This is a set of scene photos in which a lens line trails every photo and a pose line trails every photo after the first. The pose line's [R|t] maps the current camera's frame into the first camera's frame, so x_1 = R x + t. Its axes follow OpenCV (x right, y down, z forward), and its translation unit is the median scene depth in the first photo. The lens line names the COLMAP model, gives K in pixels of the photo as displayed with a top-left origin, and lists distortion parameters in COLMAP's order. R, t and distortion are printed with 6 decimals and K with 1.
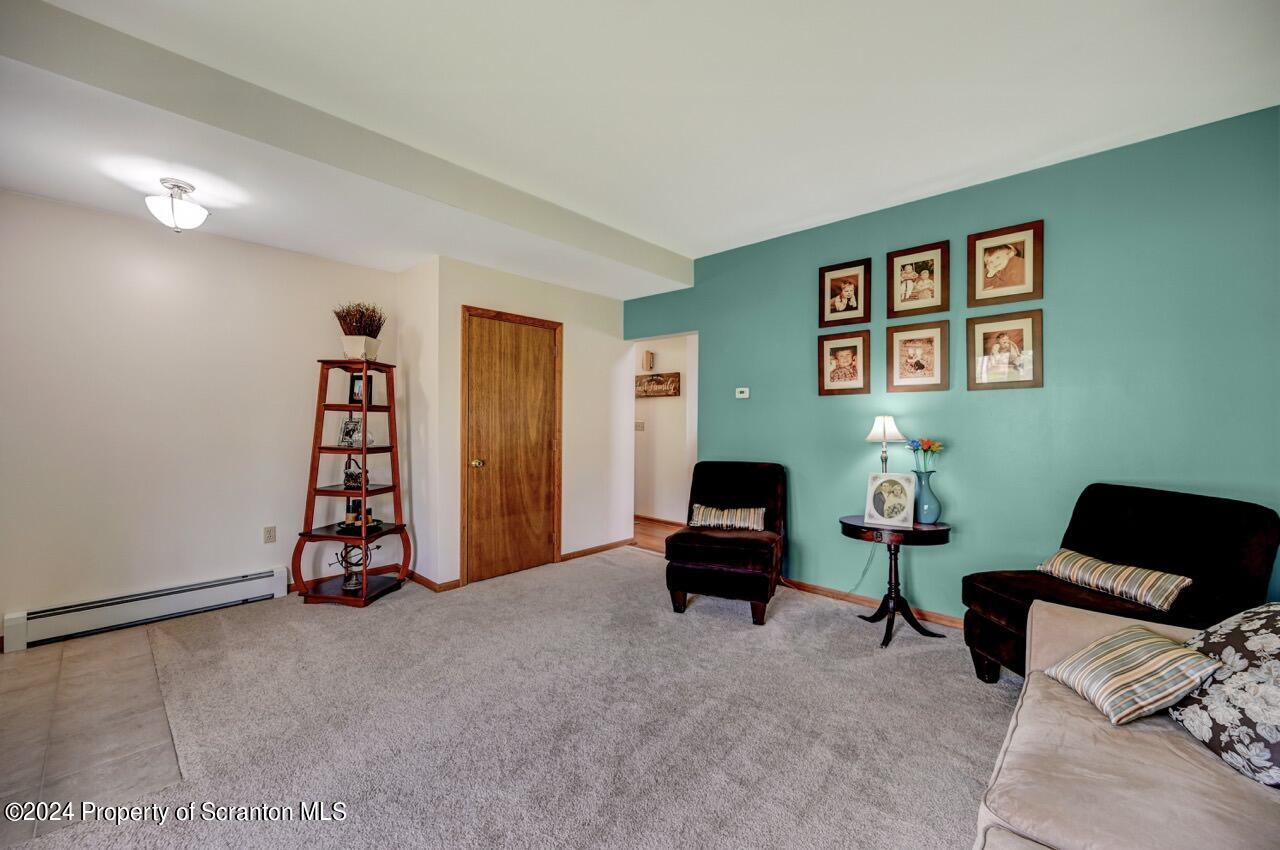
lens RADIAL K [[515.4, 0, 638.5], [0, 515.4, 423.6], [0, 0, 1]] dist [0.001080, 0.000037]
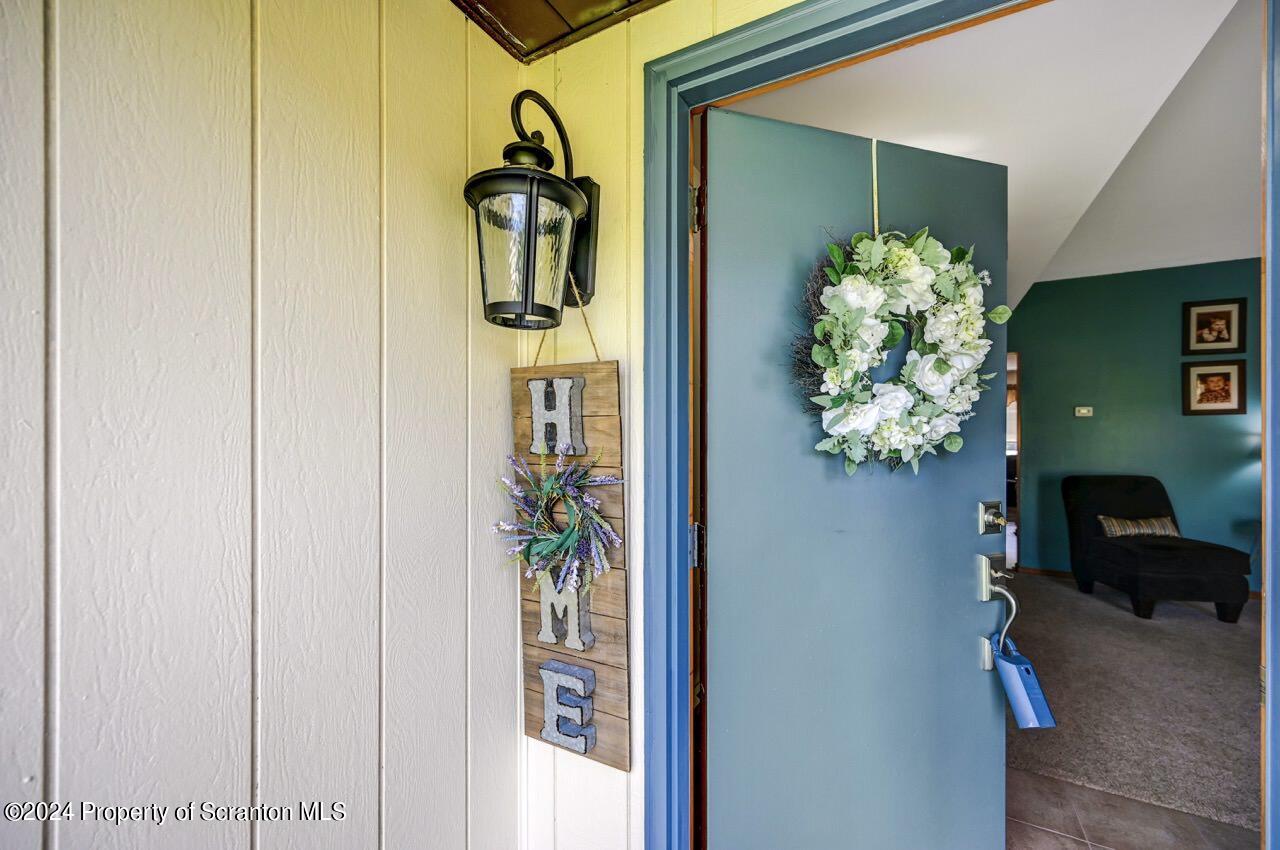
lens RADIAL K [[517.6, 0, 642.2], [0, 517.6, 431.5], [0, 0, 1]] dist [0.000525, 0.000153]
pose [[0.967011, -0.000985, 0.254733, -1.191627], [0.003130, 0.999963, -0.008014, -0.014662], [-0.254716, 0.008547, 0.966978, 0.223462]]
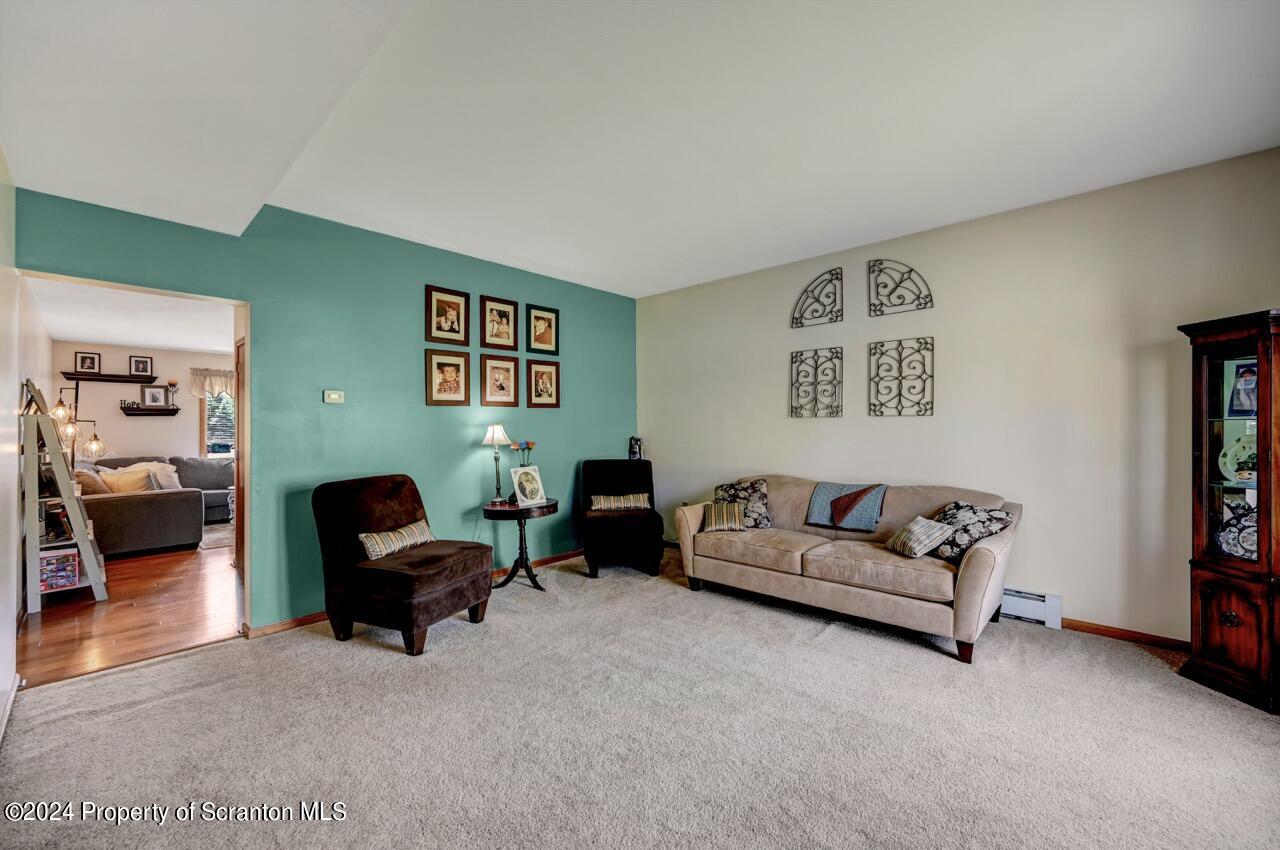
lens RADIAL K [[515.4, 0, 638.5], [0, 515.4, 423.6], [0, 0, 1]] dist [0.001080, 0.000037]
pose [[-0.008504, 0.000357, 0.999964, -0.775205], [0.012371, 0.999923, -0.000252, -0.012541], [-0.999887, 0.012368, -0.008507, 0.632119]]
